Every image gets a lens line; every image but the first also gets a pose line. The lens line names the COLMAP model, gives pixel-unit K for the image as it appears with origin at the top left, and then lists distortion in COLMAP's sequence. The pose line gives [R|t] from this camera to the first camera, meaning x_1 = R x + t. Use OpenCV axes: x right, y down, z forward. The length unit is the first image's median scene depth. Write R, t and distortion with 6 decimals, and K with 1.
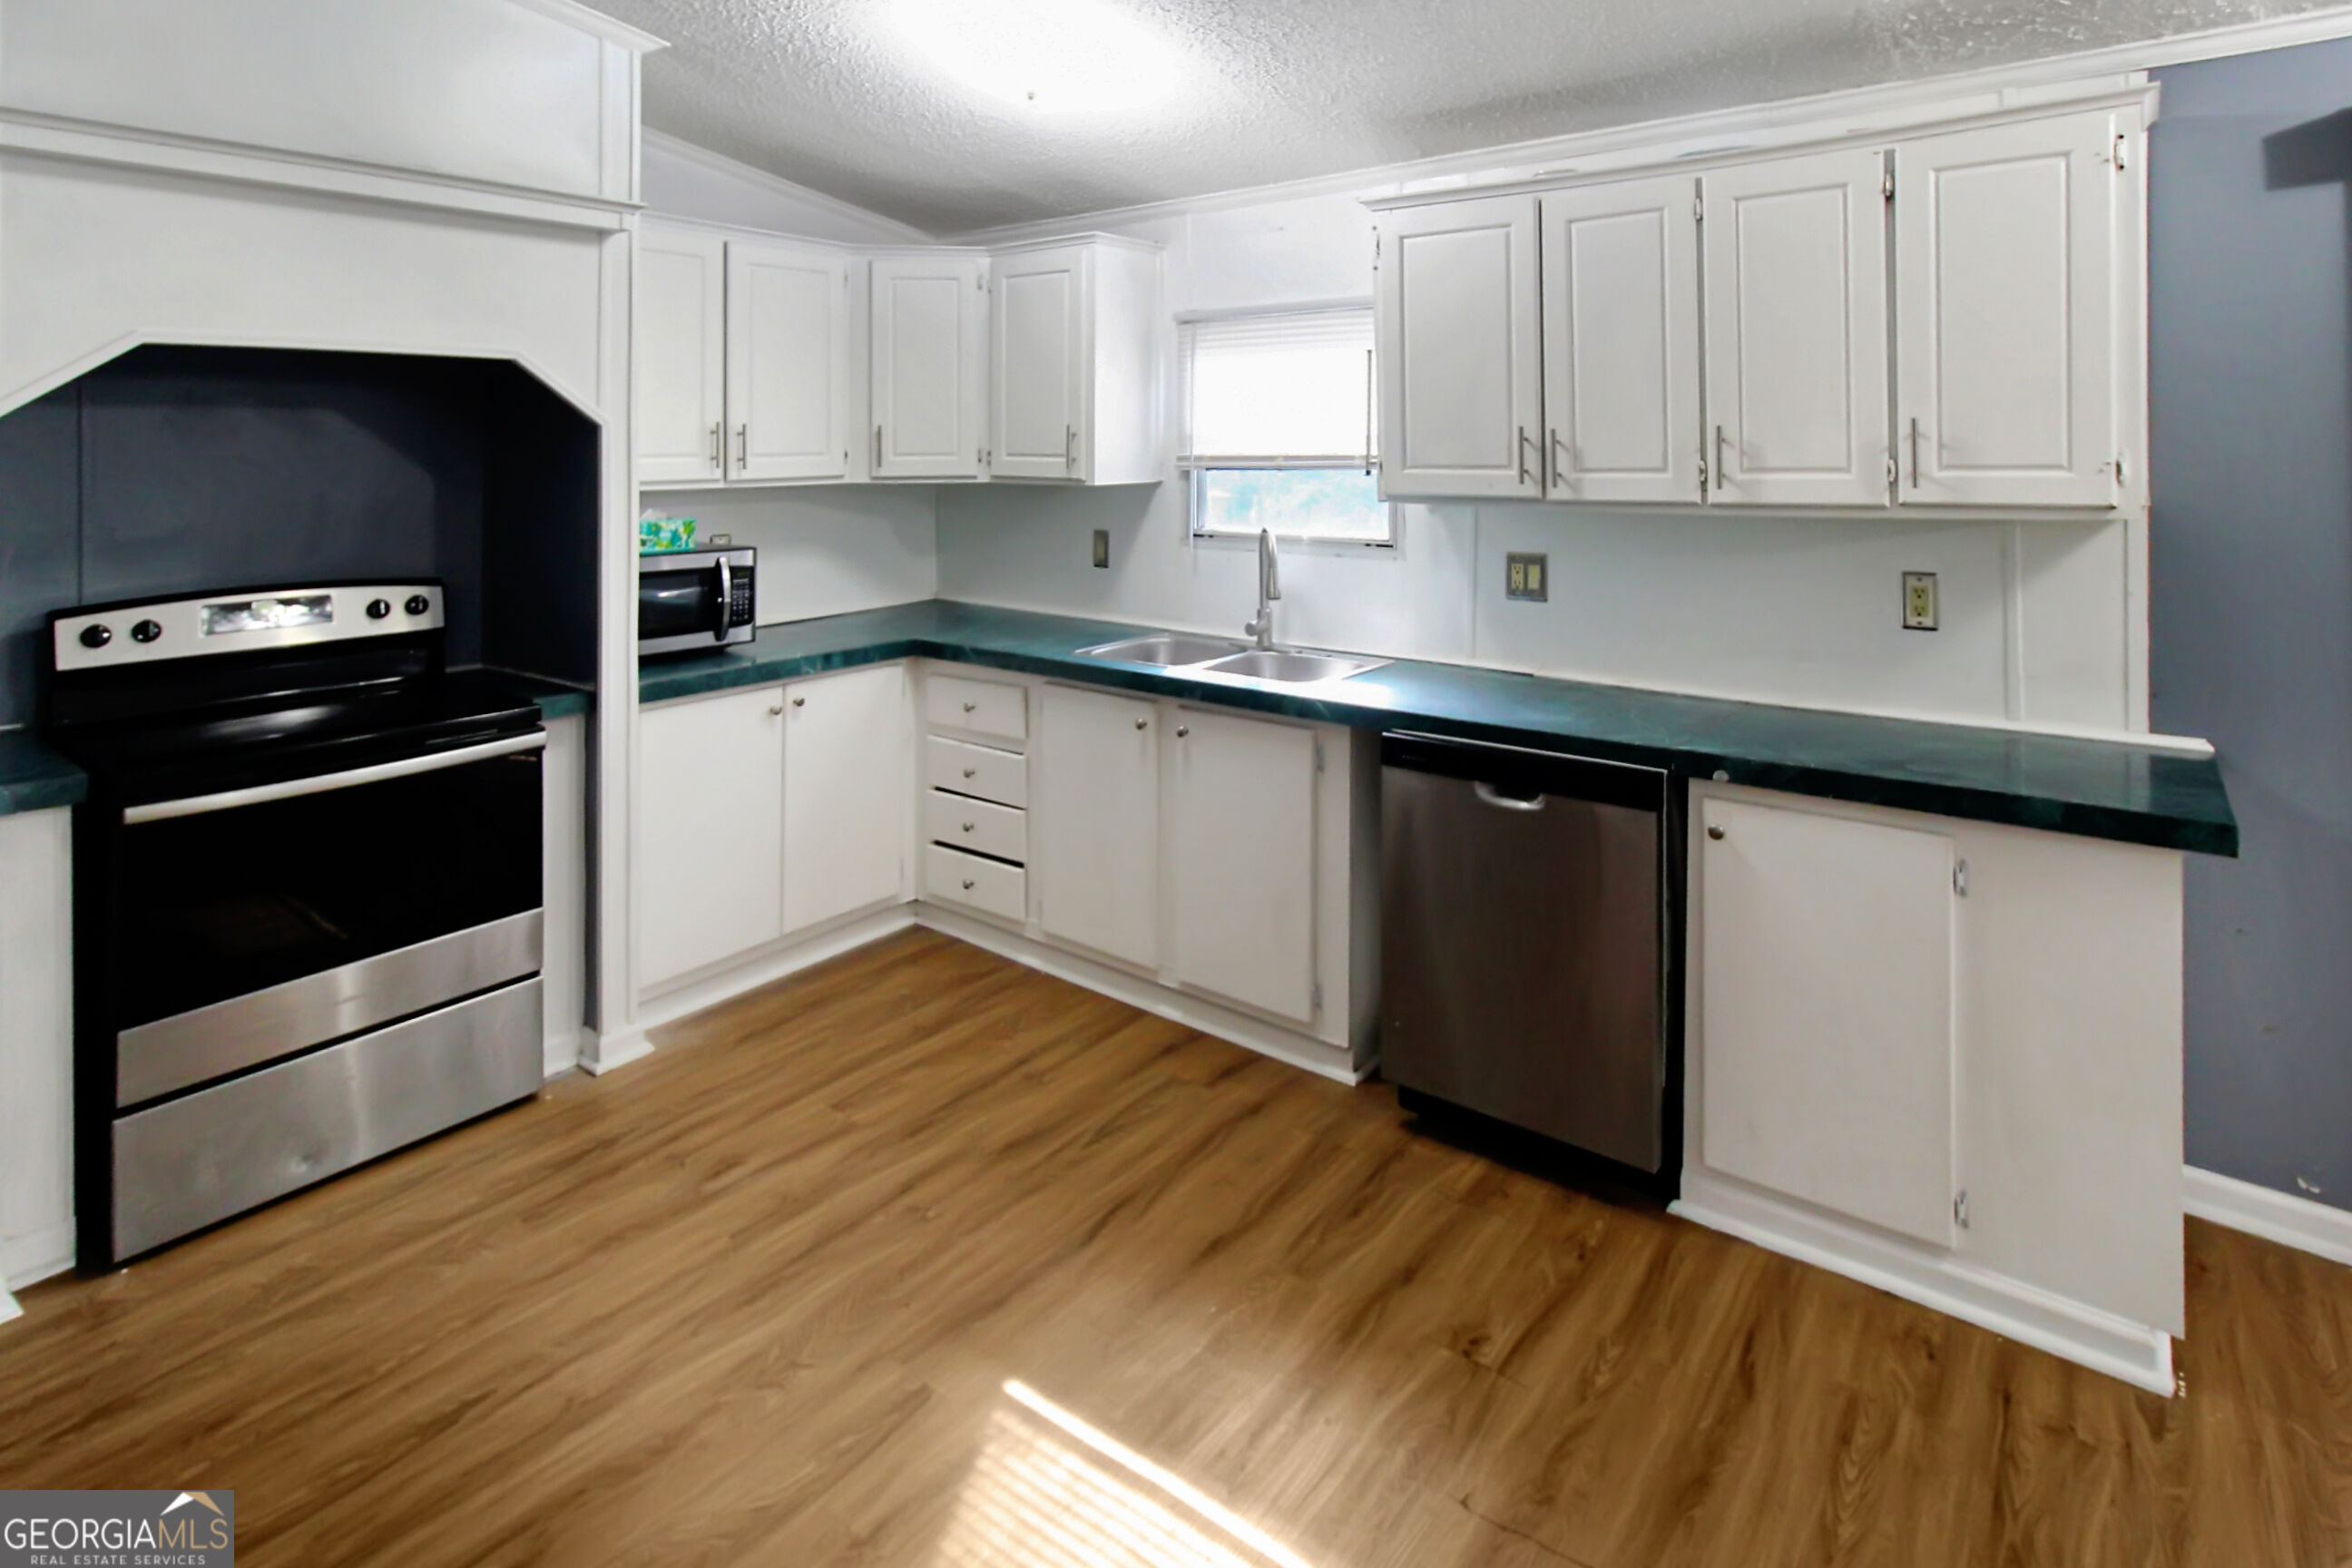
lens RADIAL K [[1211.7, 0, 1179.6], [0, 1211.7, 429.3], [0, 0, 1]] dist [0.000275, 0.000798]
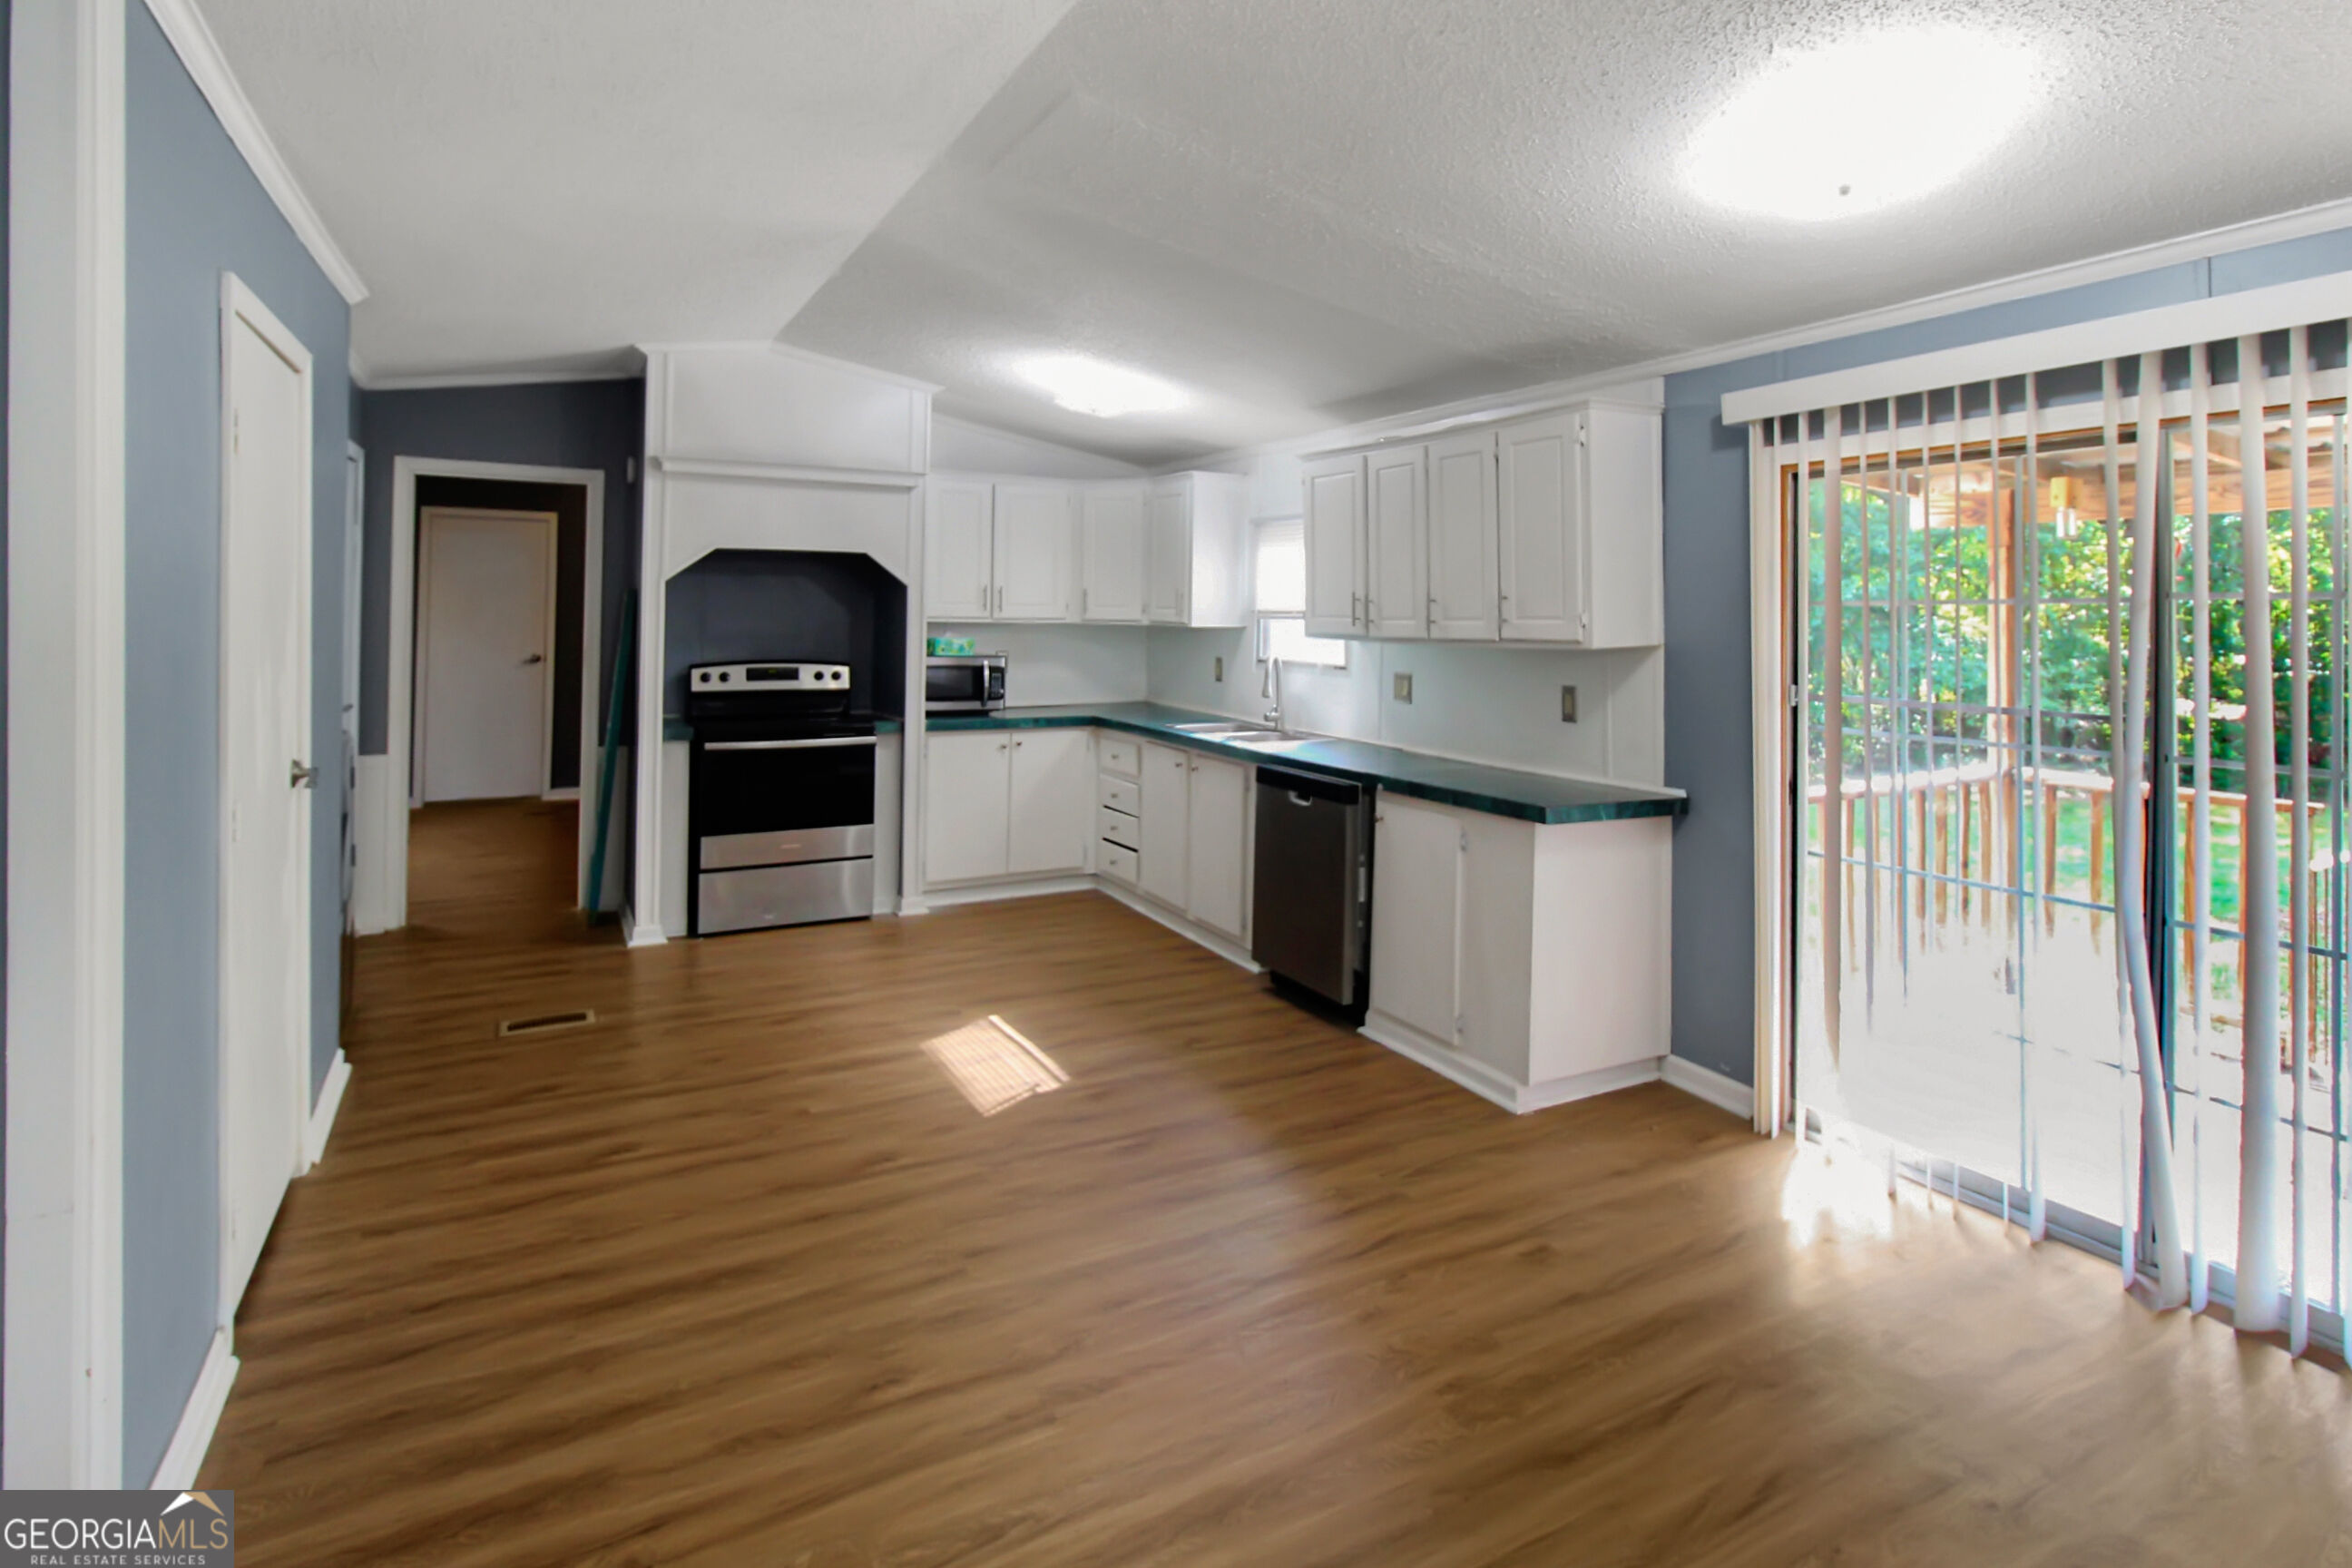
lens RADIAL K [[1161.6, 0, 1174.7], [0, 1161.6, 575.3], [0, 0, 1]] dist [0.001200, 0.000175]
pose [[0.917823, 0.007173, -0.396925, 0.631135], [-0.015252, 0.999736, -0.017202, 0.005382], [0.396697, 0.021843, 0.917690, -0.528324]]
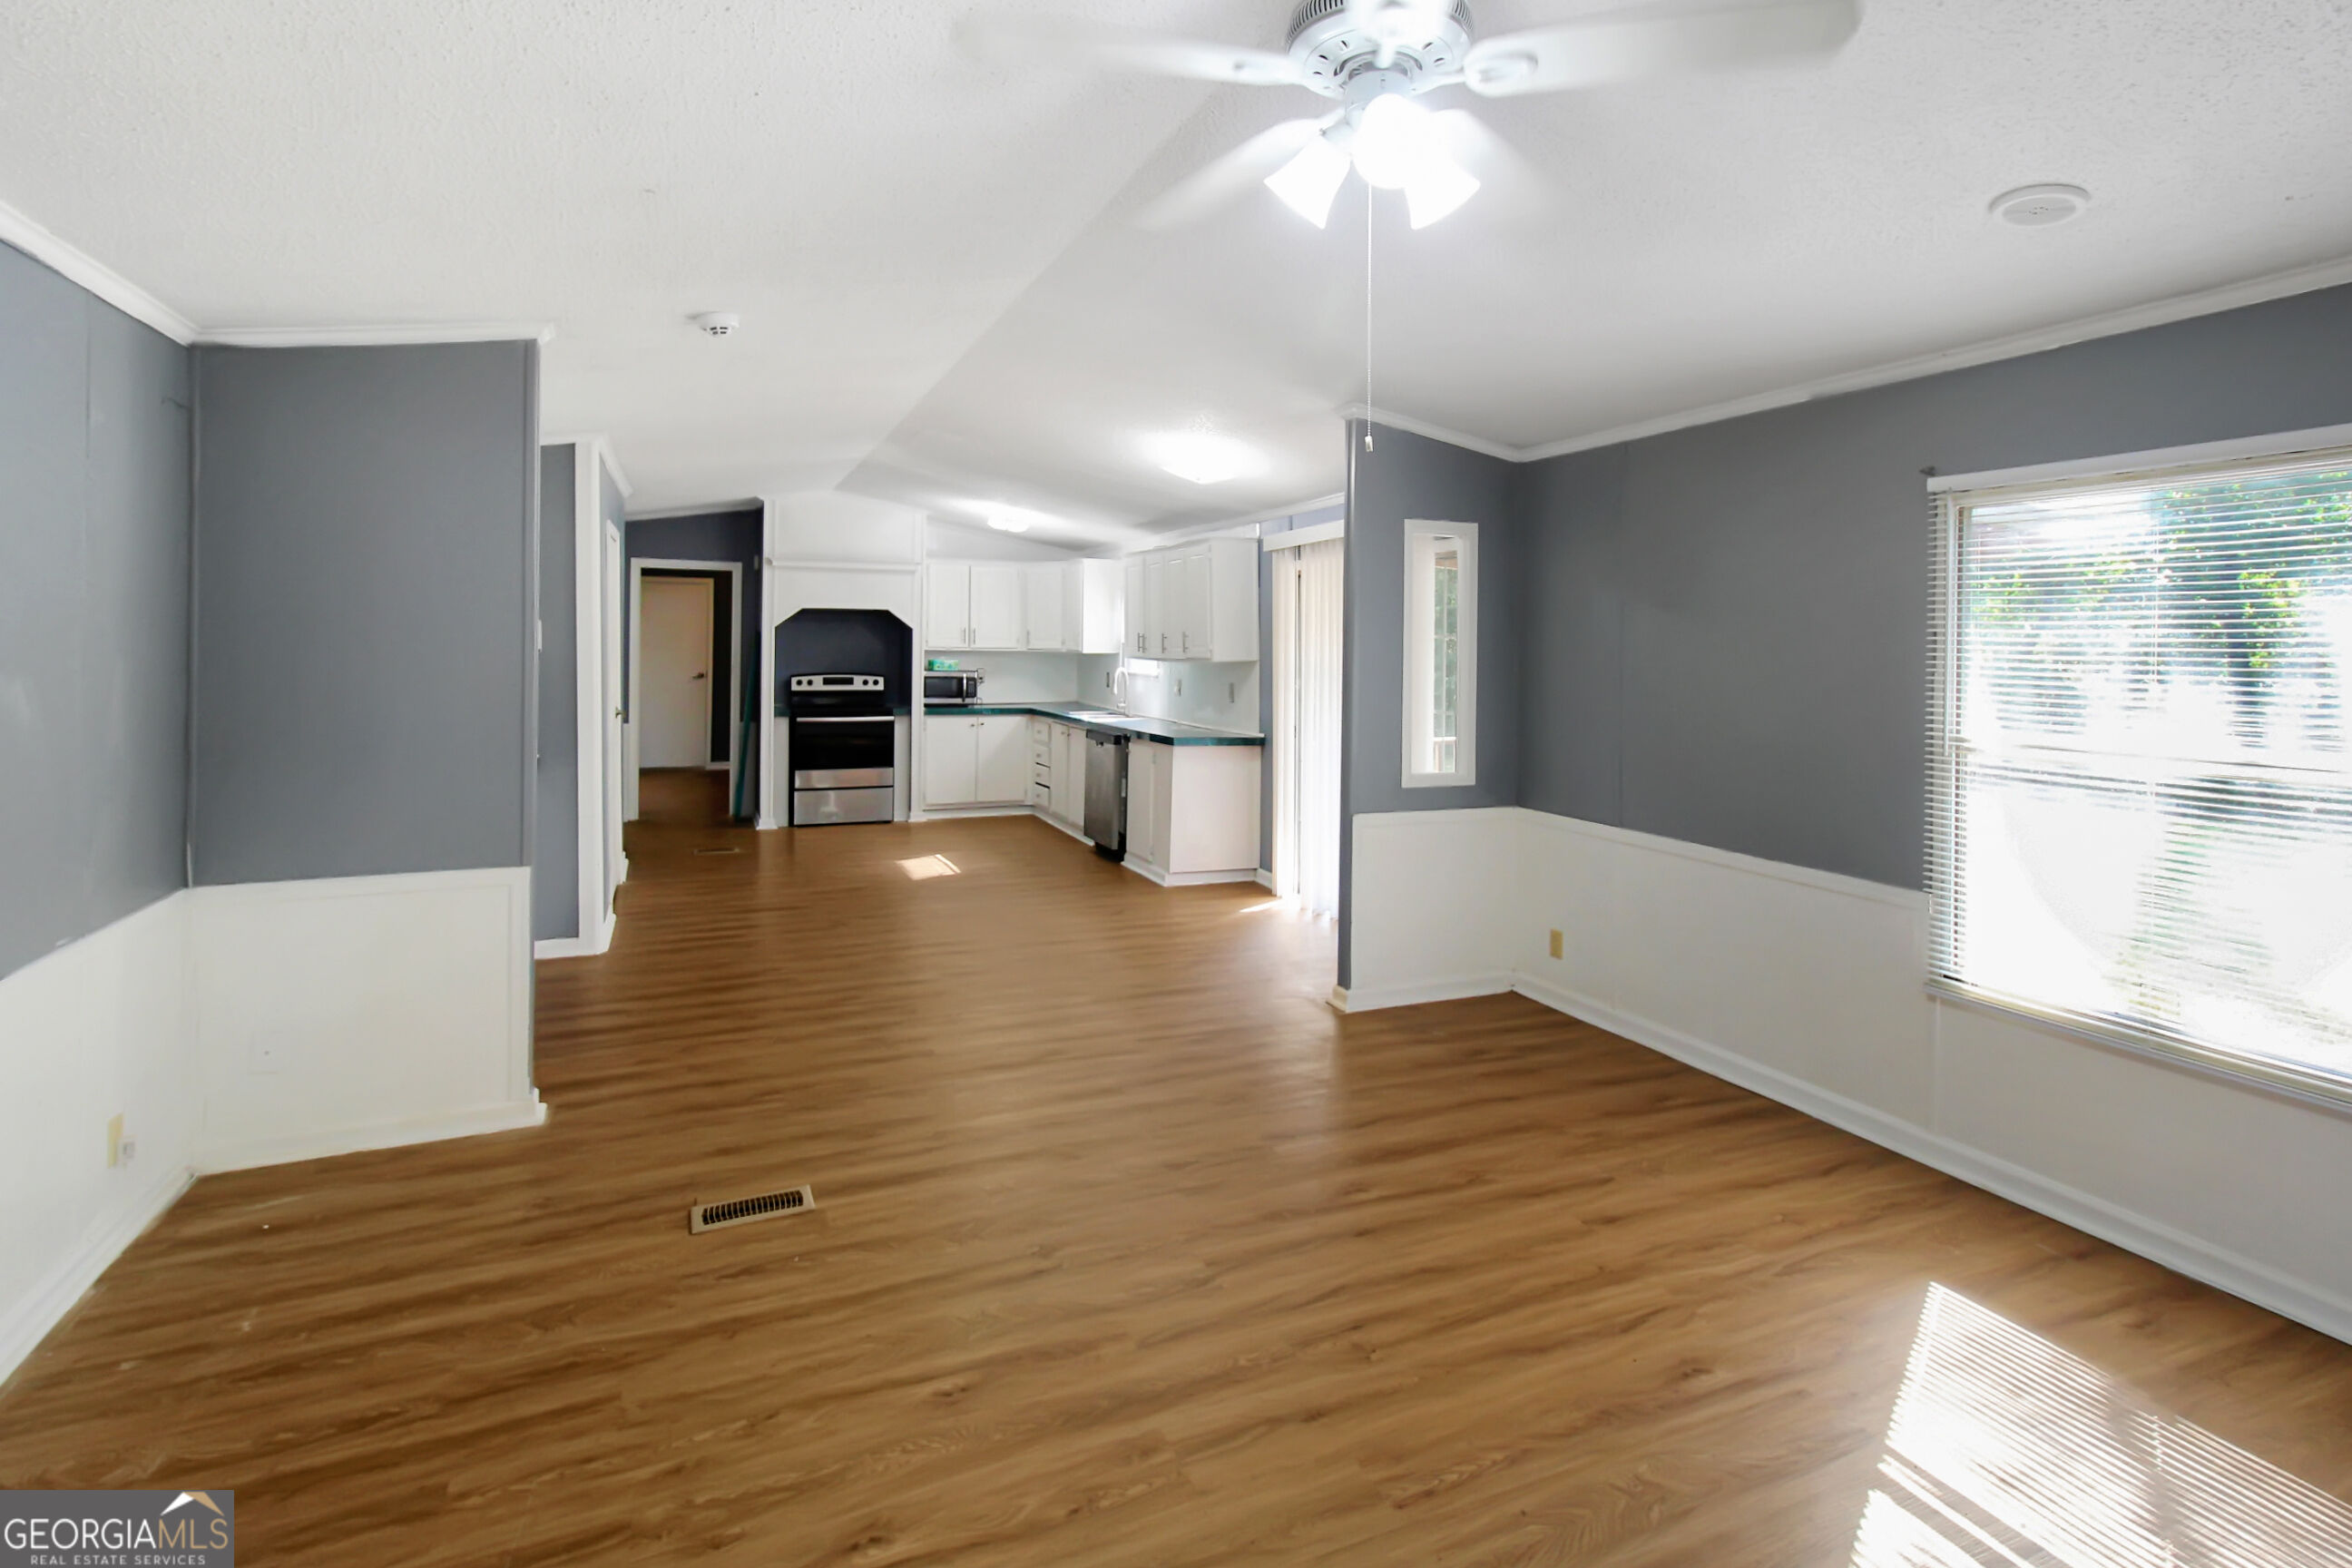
lens RADIAL K [[1159.5, 0, 1167.8], [0, 1159.5, 618.8], [0, 0, 1]] dist [-0.001643, 0.000057]
pose [[0.869011, 0.007516, -0.494736, 1.622783], [-0.012617, 0.999896, -0.006972, -0.016172], [0.494632, 0.012300, 0.869015, -1.354688]]
